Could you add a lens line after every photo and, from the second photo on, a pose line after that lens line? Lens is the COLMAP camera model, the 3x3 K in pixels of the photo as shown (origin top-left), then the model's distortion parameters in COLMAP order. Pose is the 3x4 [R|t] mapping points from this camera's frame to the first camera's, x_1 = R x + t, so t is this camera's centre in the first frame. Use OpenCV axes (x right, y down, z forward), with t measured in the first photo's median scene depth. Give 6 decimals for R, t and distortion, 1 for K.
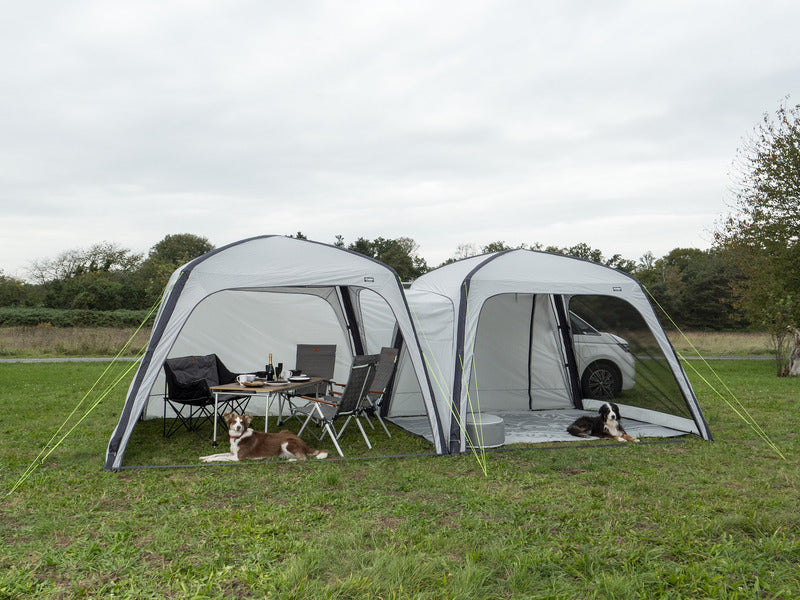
lens RADIAL K [[769.8, 0, 399.0], [0, 769.8, 313.4], [0, 0, 1]] dist [-0.009752, -0.014059]
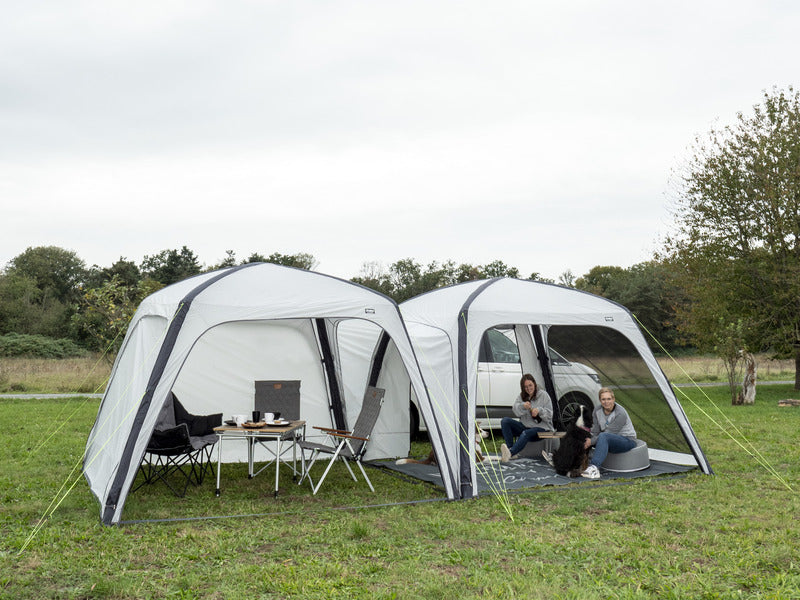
lens RADIAL K [[867.9, 0, 398.5], [0, 867.9, 163.5], [0, 0, 1]] dist [-0.064758, 0.017384]
pose [[0.991015, 0.019685, 0.132297, -0.094202], [0.006899, 0.980271, -0.197538, -0.006862], [-0.133576, 0.196675, 0.971327, -0.053918]]
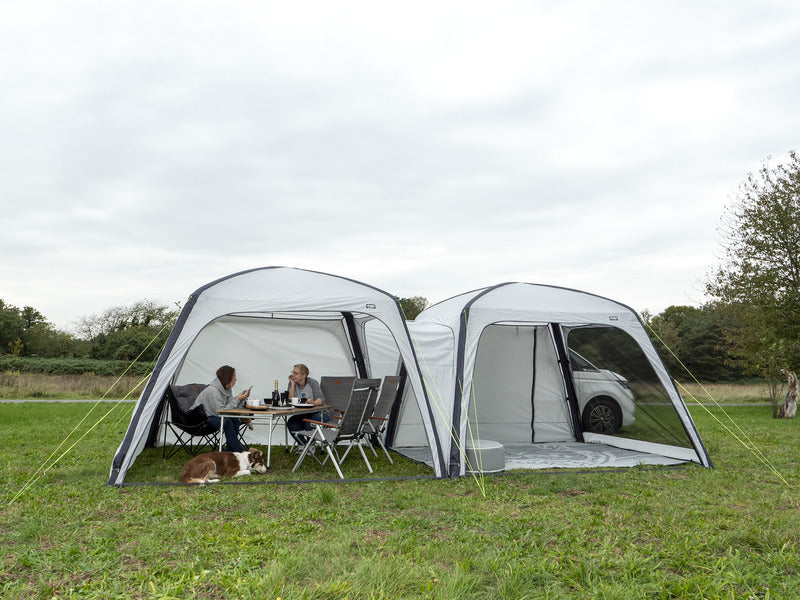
lens RADIAL K [[707.0, 0, 385.3], [0, 707.0, 297.6], [0, 0, 1]] dist [-0.039461, 0.004849]
pose [[0.999126, -0.001551, -0.041776, 0.012752], [-0.002730, 0.994757, -0.102234, 0.026206], [0.041716, 0.102259, 0.993883, 0.034748]]
